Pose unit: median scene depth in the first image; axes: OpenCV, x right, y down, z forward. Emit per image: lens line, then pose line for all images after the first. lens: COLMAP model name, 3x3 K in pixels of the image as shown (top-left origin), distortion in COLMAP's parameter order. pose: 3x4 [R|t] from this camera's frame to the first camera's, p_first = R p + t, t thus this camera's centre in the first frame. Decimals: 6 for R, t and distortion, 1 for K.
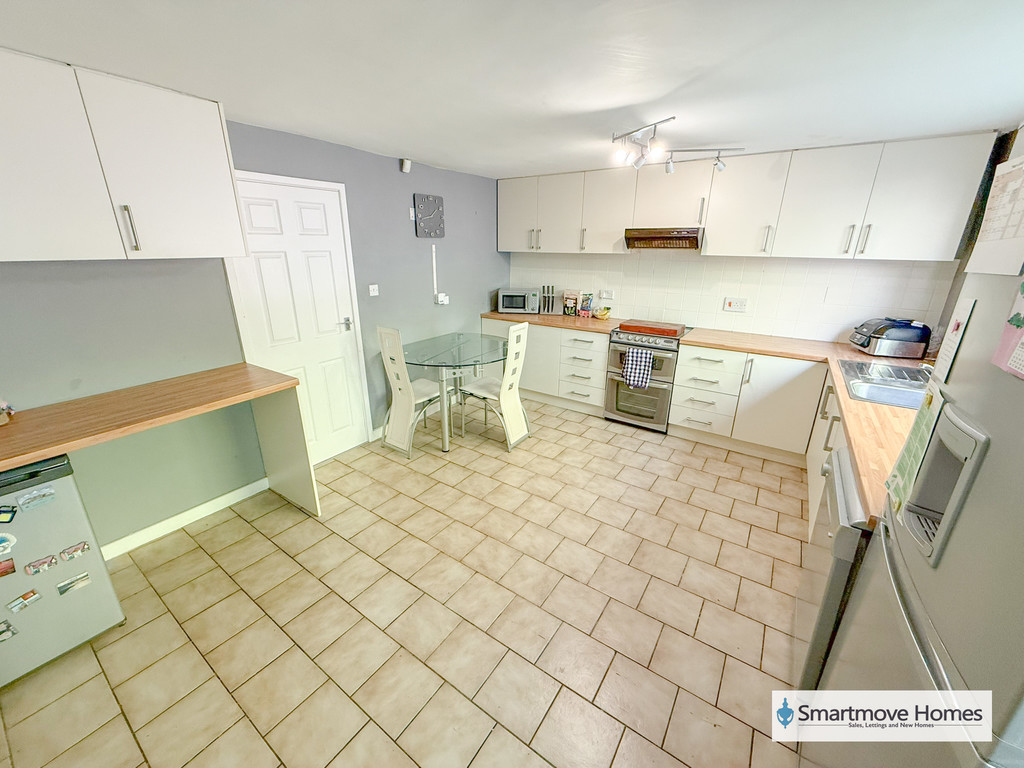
lens RADIAL K [[410.7, 0, 509.0], [0, 410.7, 384.4], [0, 0, 1]] dist [-0.000300, 0.000311]
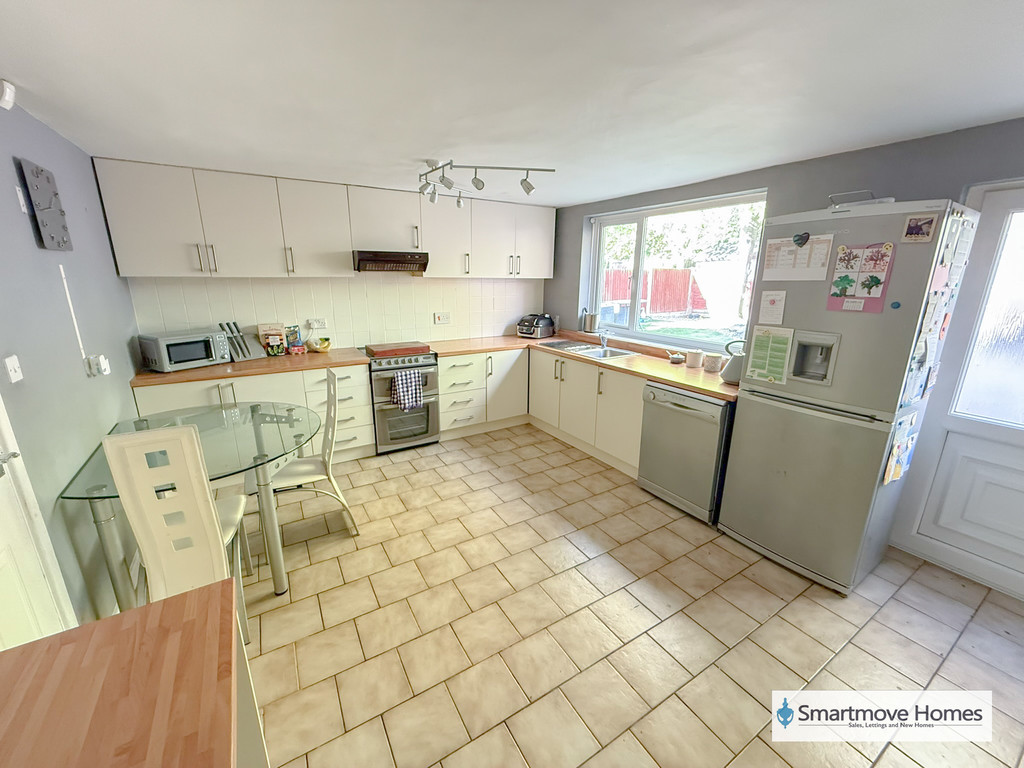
lens RADIAL K [[410.7, 0, 509.0], [0, 410.7, 384.4], [0, 0, 1]] dist [-0.000300, 0.000311]
pose [[0.400014, -0.244384, 0.883326, -0.478391], [0.289202, 0.948211, 0.131370, -0.115796], [-0.869684, 0.202910, 0.449974, 0.348618]]
